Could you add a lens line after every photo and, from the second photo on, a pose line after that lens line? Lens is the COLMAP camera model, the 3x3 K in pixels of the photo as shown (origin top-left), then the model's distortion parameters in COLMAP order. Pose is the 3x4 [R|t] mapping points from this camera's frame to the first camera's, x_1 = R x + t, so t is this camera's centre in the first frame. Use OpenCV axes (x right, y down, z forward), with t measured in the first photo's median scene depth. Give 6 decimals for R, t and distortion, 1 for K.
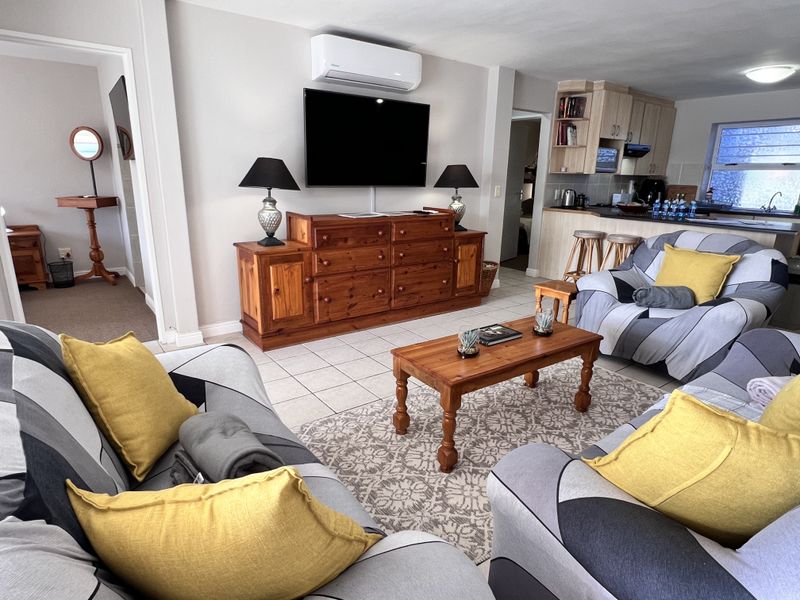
lens RADIAL K [[467.2, 0, 400.0], [0, 467.2, 300.0], [0, 0, 1]] dist [0.001395, 0.000707]
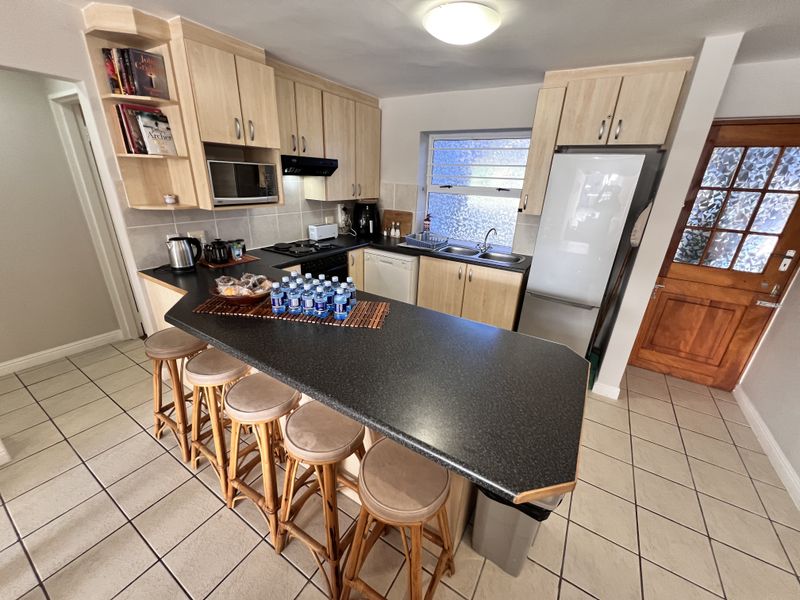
lens RADIAL K [[318.1, 0, 400.0], [0, 318.1, 300.0], [0, 0, 1]] dist [-0.000660, -0.000061]
pose [[0.931663, -0.118247, 0.343542, 0.416407], [0.076467, 0.988194, 0.132762, -0.172741], [-0.355185, -0.097420, 0.929706, 0.489584]]
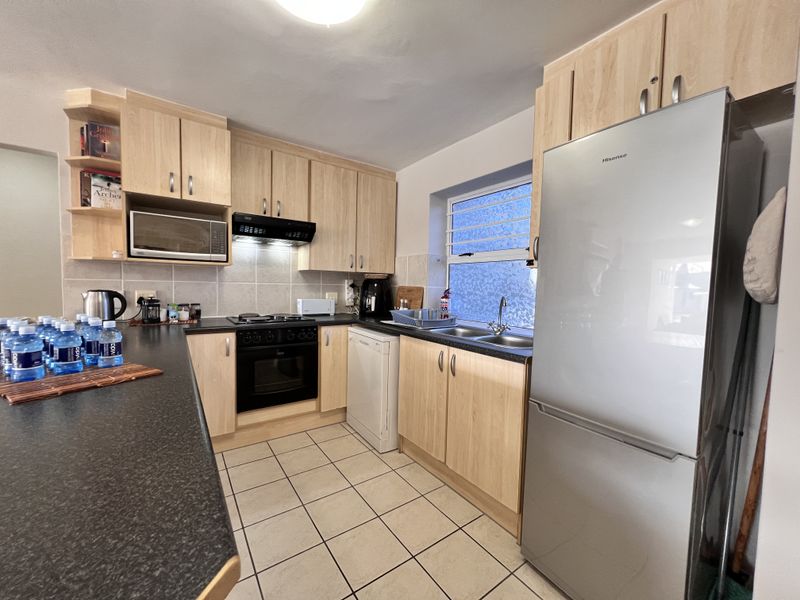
lens RADIAL K [[318.1, 0, 400.0], [0, 318.1, 300.0], [0, 0, 1]] dist [-0.000660, -0.000061]
pose [[0.999697, 0.003235, -0.024382, 0.626546], [-0.008463, 0.976022, -0.217506, -0.135081], [0.023093, 0.217647, 0.975754, 0.590190]]
